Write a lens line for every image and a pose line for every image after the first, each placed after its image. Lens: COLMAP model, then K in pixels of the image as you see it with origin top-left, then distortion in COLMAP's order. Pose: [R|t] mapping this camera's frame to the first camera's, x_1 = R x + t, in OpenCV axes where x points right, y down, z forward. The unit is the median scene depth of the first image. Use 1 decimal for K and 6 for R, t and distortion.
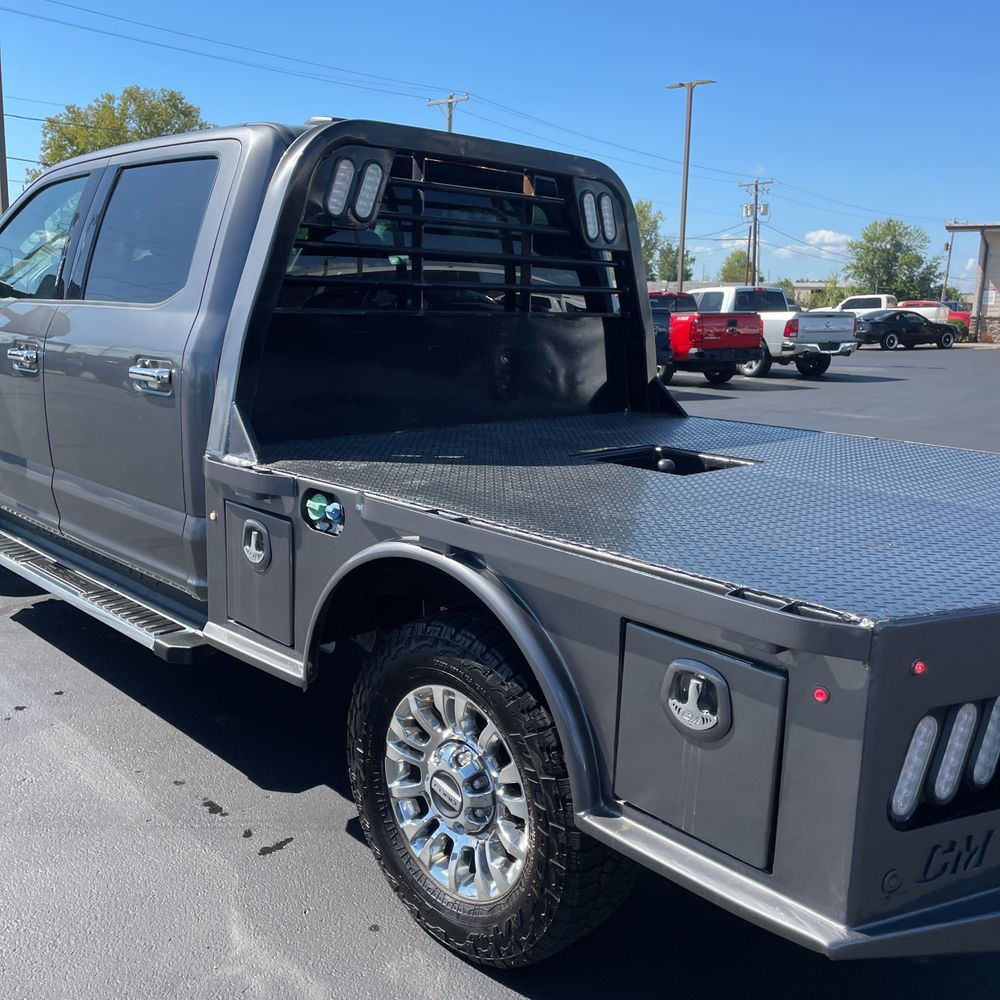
lens RADIAL K [[1019.0, 0, 492.6], [0, 1019.0, 492.1], [0, 0, 1]] dist [0.033813, 0.000000]
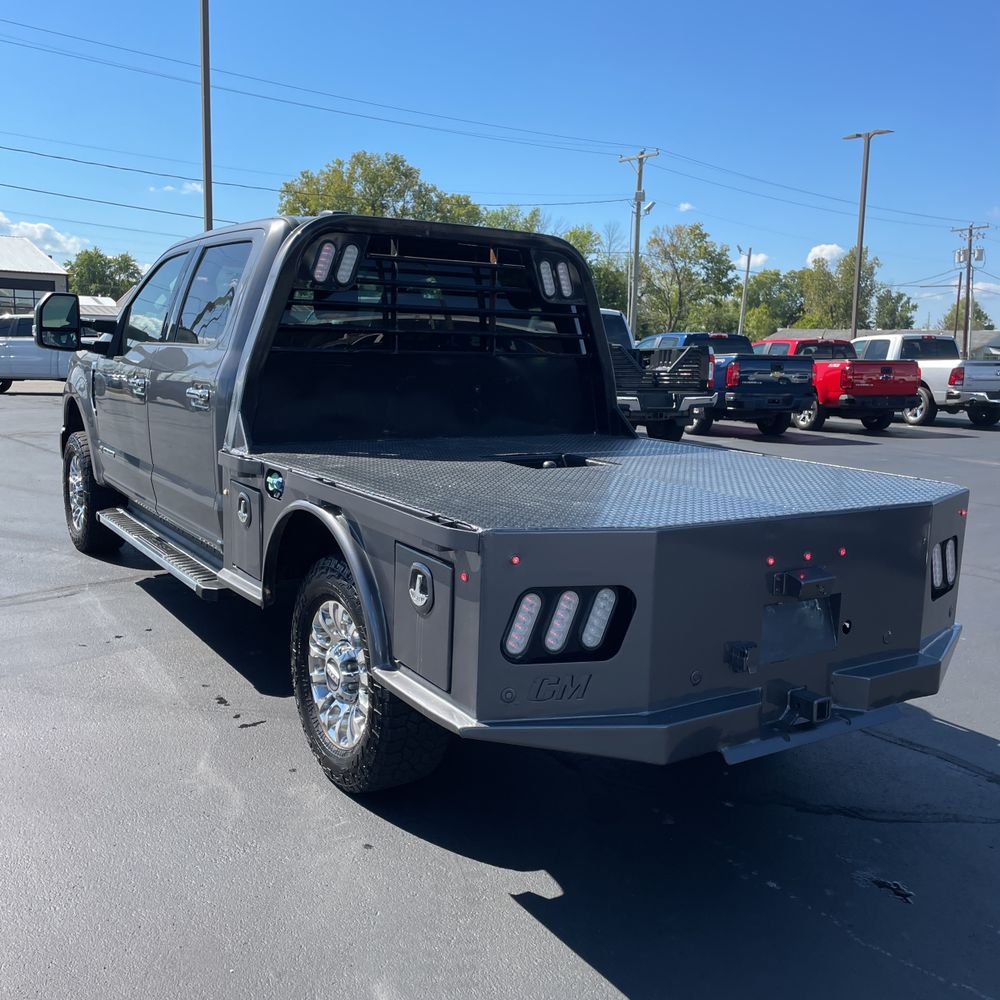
lens RADIAL K [[1019.0, 0, 504.2], [0, 1019.0, 493.9], [0, 0, 1]] dist [0.033813, 0.000000]
pose [[0.982287, 0.028505, -0.185200, 0.299938], [-0.036757, 0.998471, -0.041277, 0.057180], [0.183740, 0.047354, 0.981834, -0.265617]]
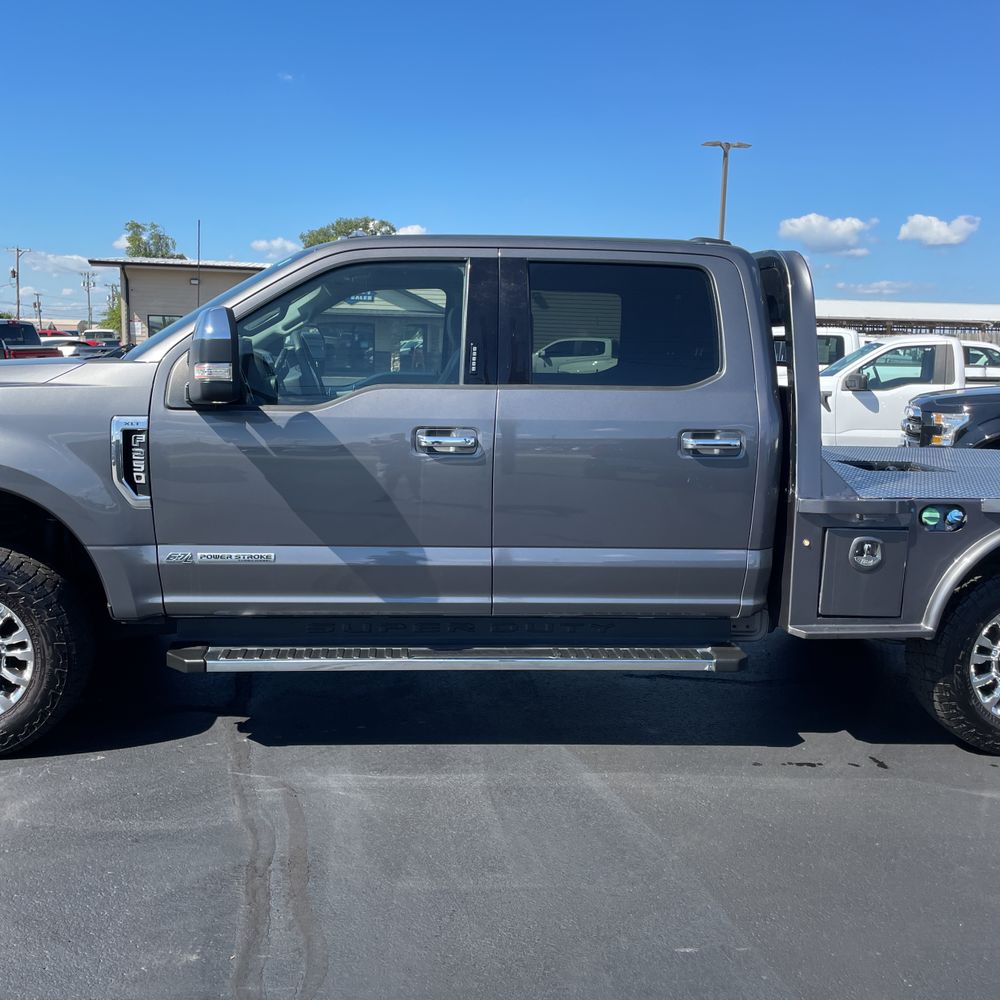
lens RADIAL K [[1019.0, 0, 483.3], [0, 1019.0, 492.1], [0, 0, 1]] dist [0.033813, 0.000000]
pose [[0.640055, -0.125894, 0.757945, -1.237073], [0.143107, 0.988756, 0.043383, -0.128319], [-0.754884, 0.080700, 0.650875, 0.354849]]
